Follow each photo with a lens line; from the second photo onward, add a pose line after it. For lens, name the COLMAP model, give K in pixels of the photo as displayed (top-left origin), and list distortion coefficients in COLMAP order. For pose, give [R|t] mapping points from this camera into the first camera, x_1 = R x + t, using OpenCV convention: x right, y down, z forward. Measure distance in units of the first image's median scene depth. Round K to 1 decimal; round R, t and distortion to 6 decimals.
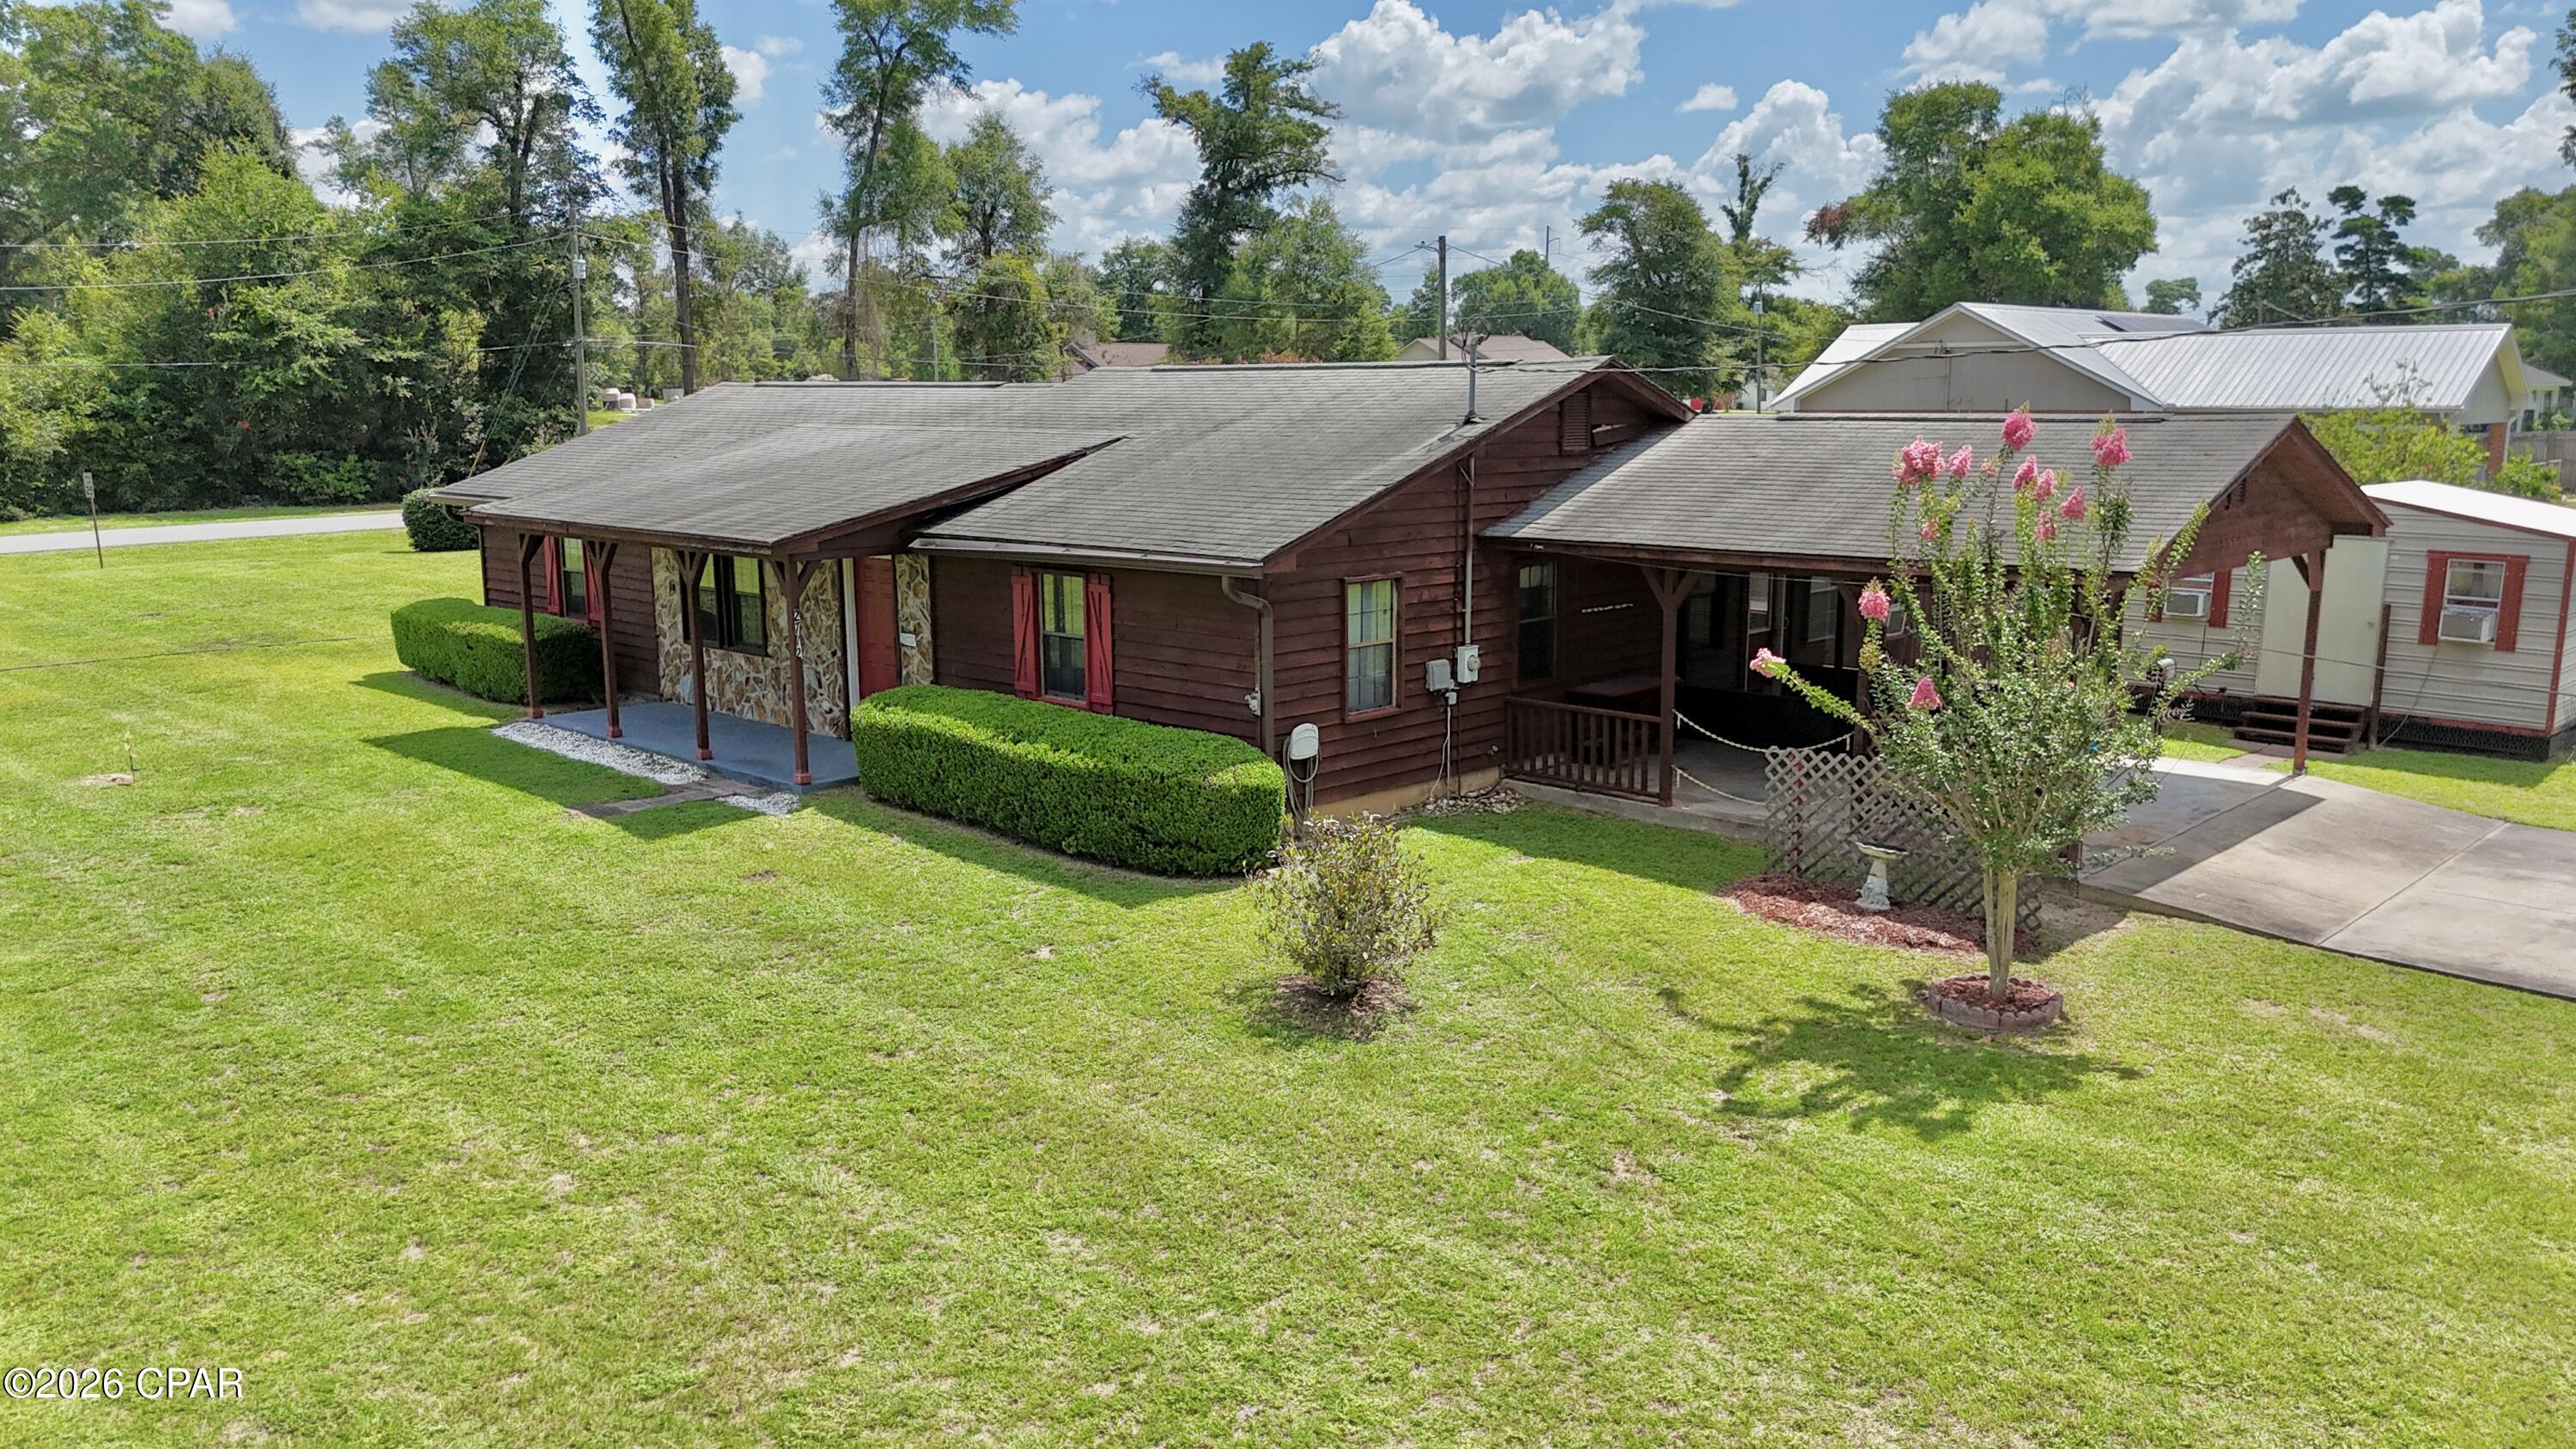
lens RADIAL K [[1906.8, 0, 1281.0], [0, 1906.8, 726.7], [0, 0, 1]] dist [0.056509, -0.049755]
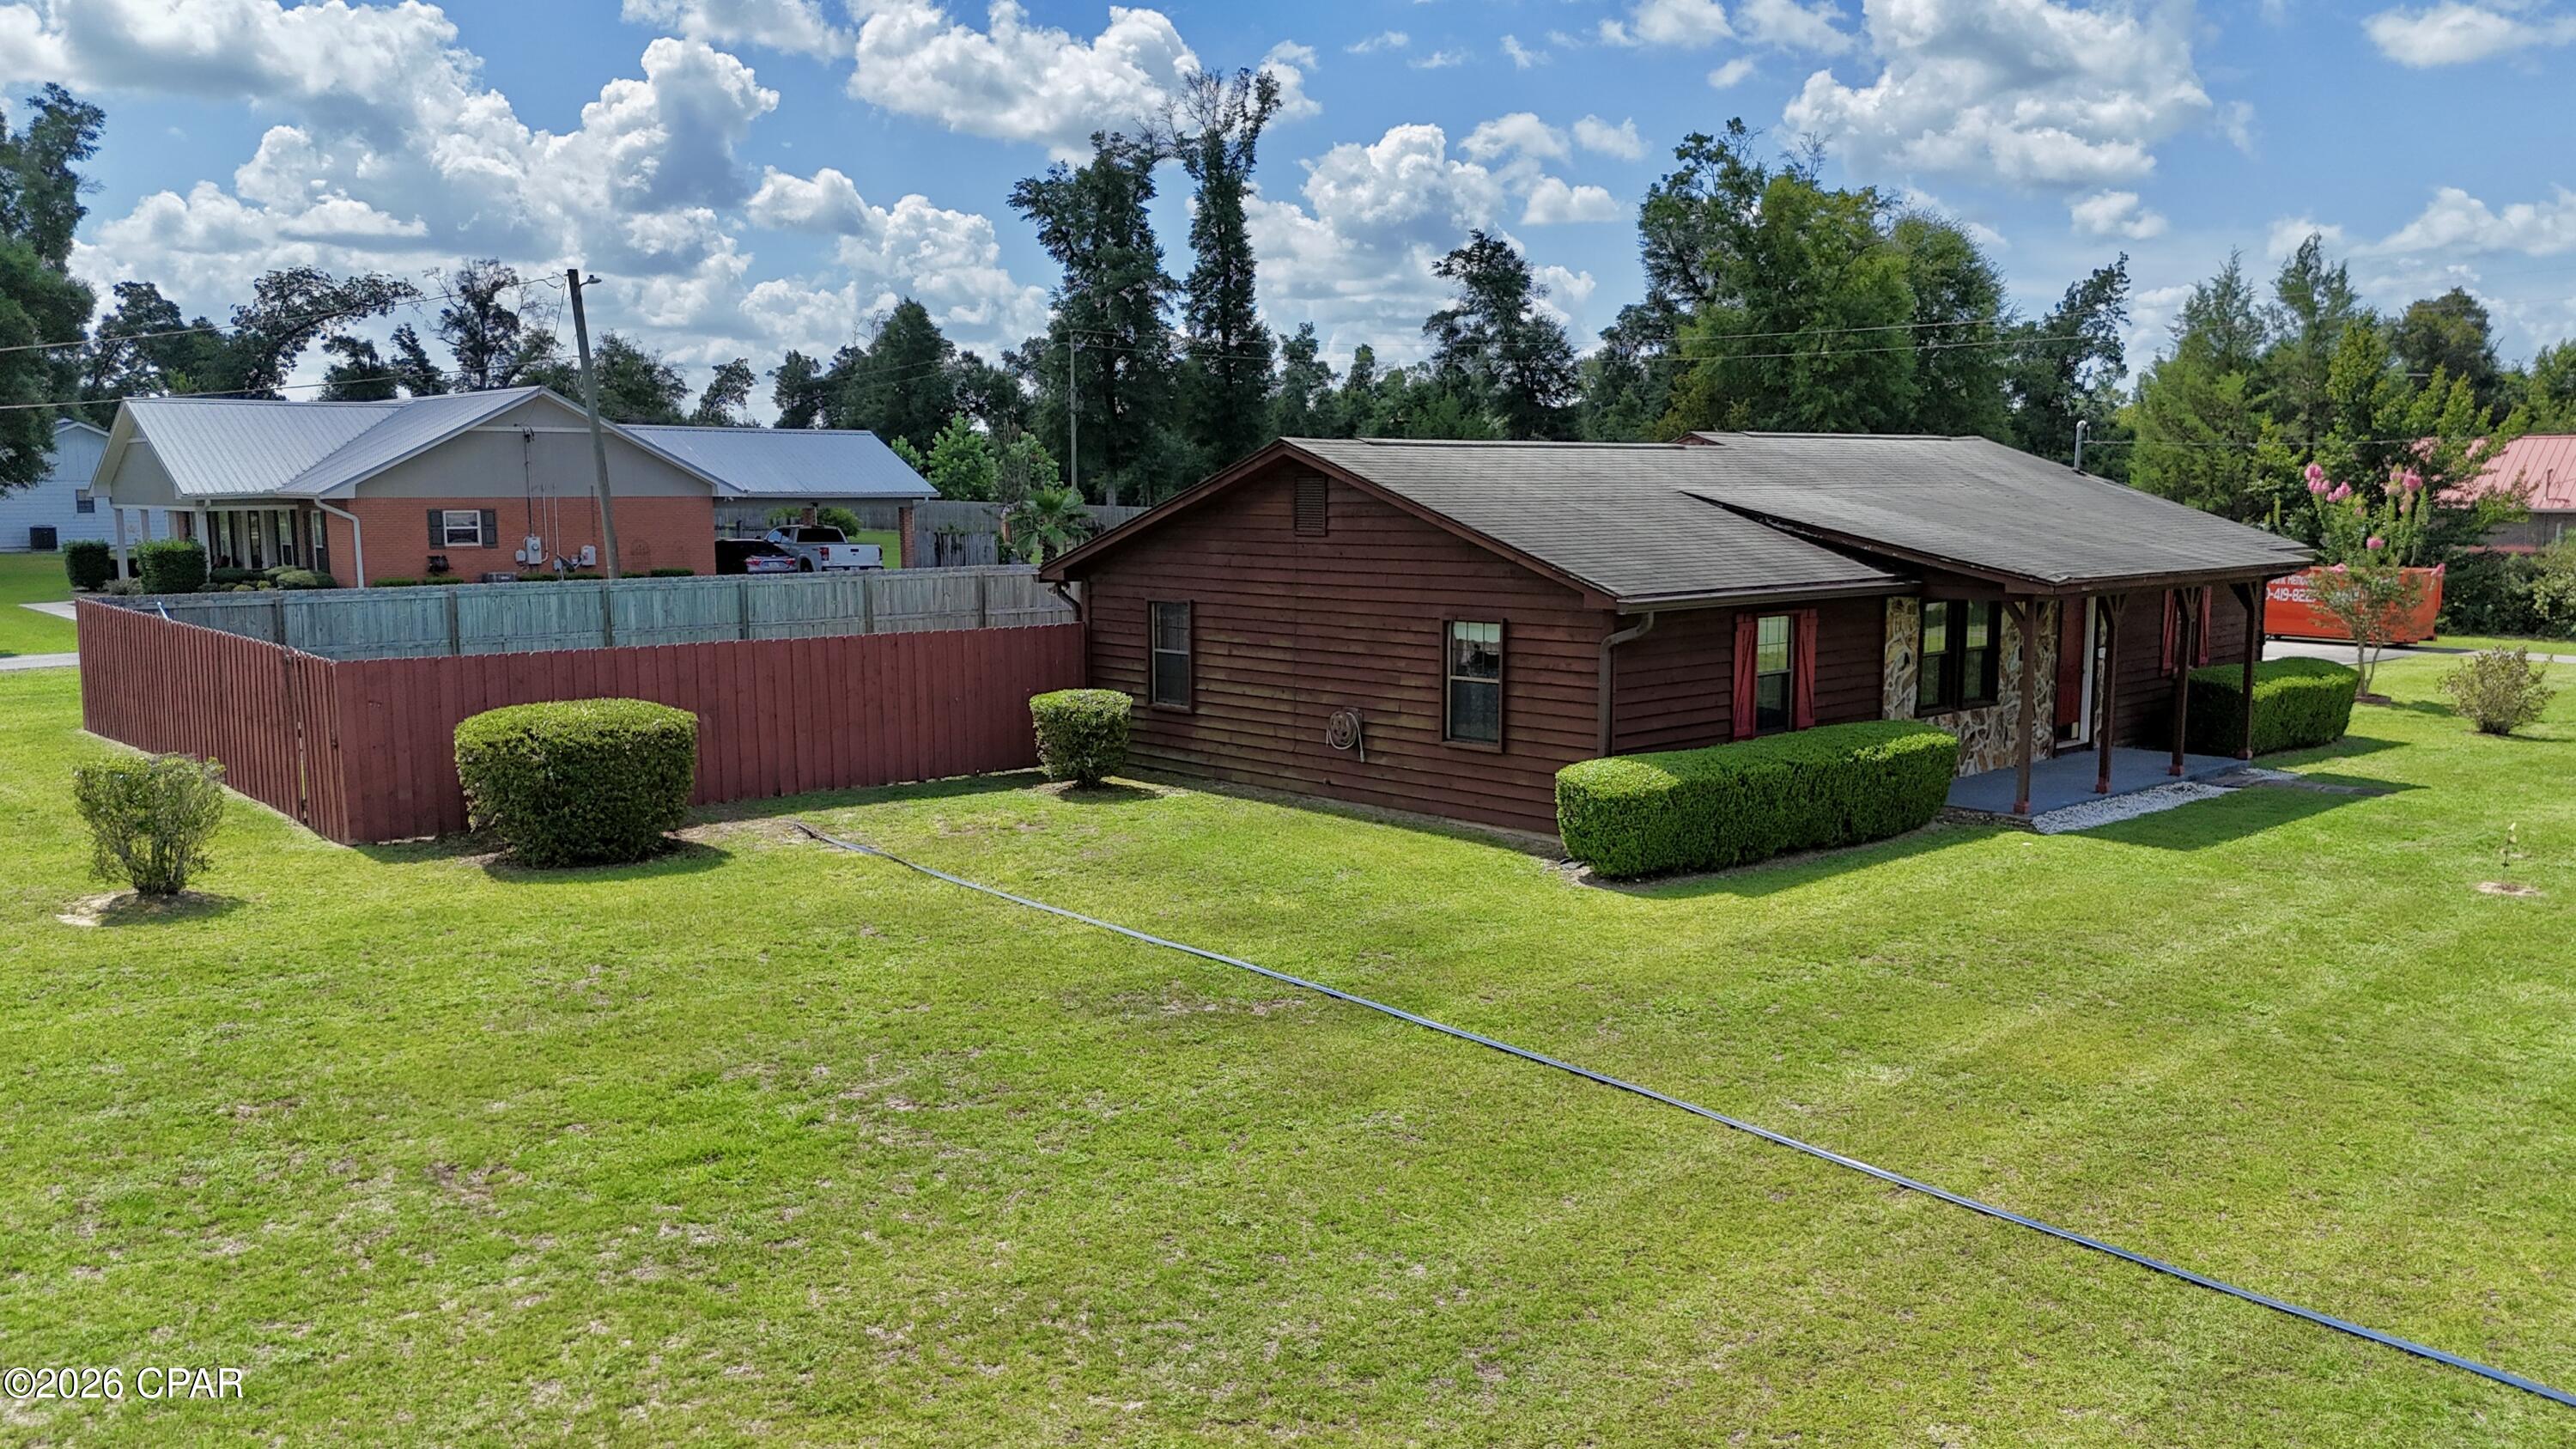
lens RADIAL K [[1906.8, 0, 1291.6], [0, 1906.8, 721.5], [0, 0, 1]] dist [0.056509, -0.049755]
pose [[0.062424, -0.118104, 0.991037, -0.507642], [0.177306, 0.978491, 0.105441, -0.078674], [-0.982174, 0.169135, 0.082022, 0.498528]]
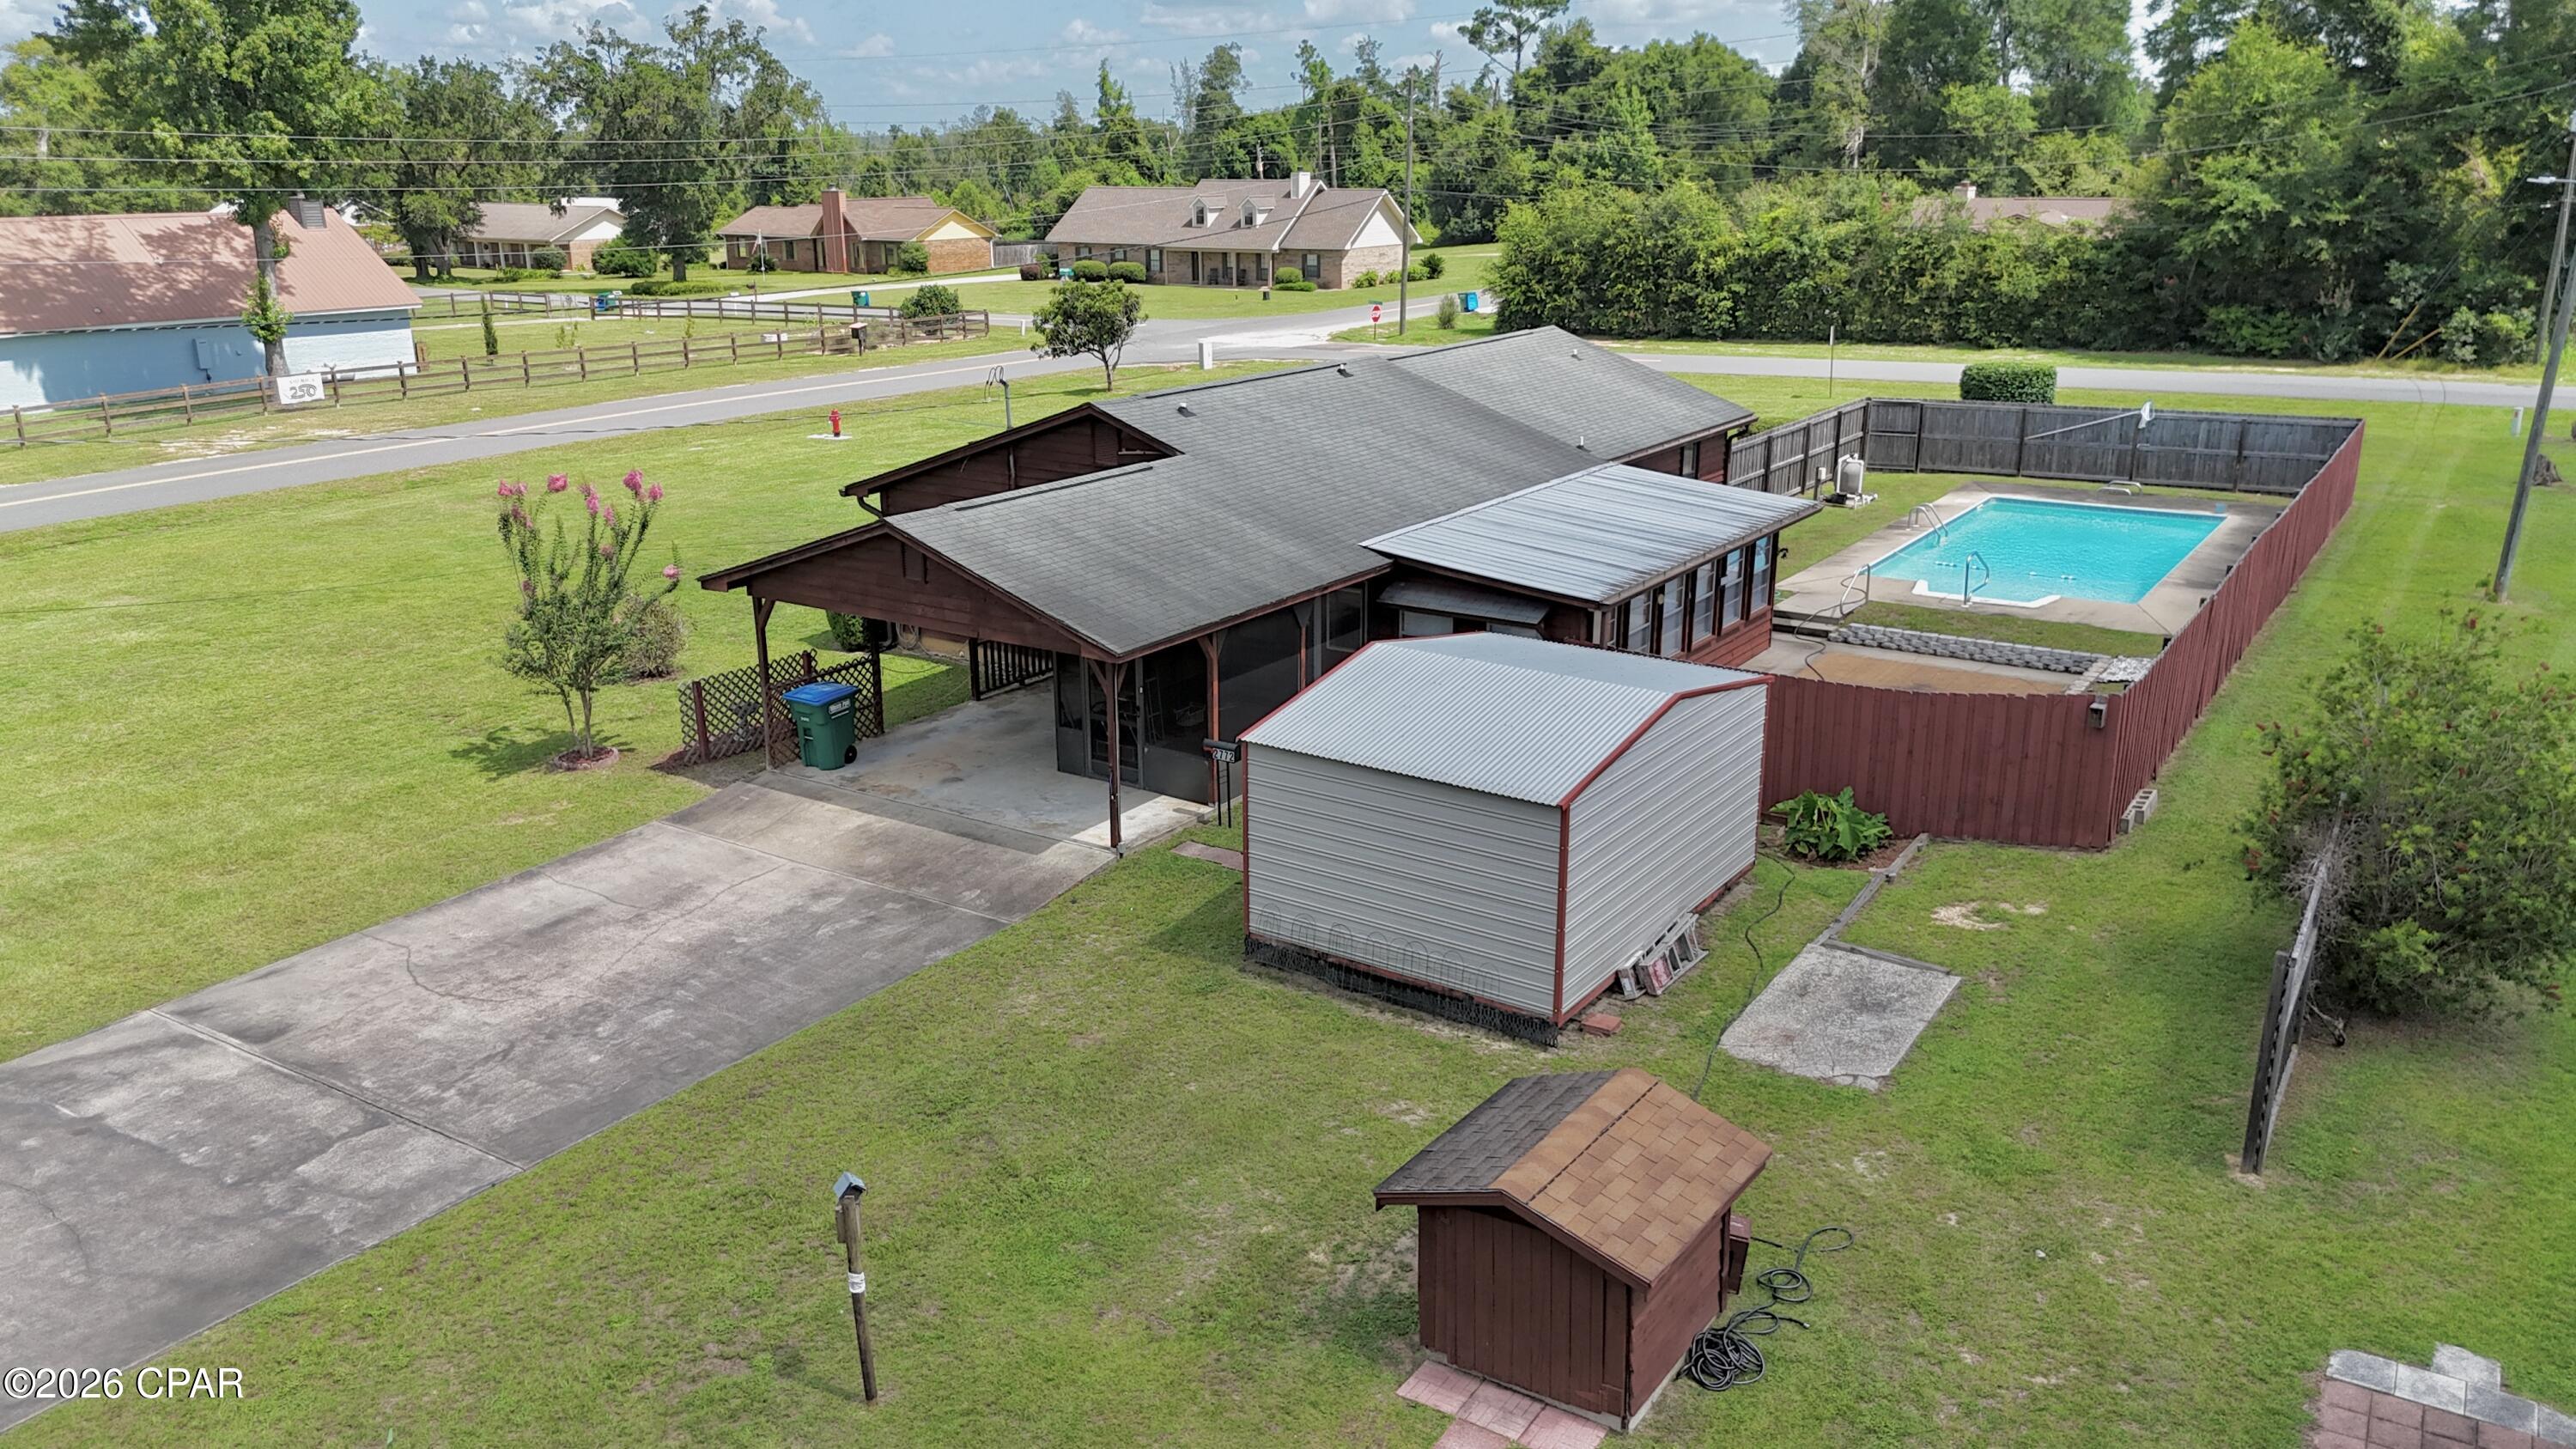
lens RADIAL K [[1906.8, 0, 1287.7], [0, 1906.8, 730.8], [0, 0, 1]] dist [0.056509, -0.049755]
pose [[0.166606, 0.290449, -0.942275, 0.540681], [-0.164950, 0.950374, 0.263781, -0.121439], [0.972129, 0.111481, 0.206247, 0.295556]]
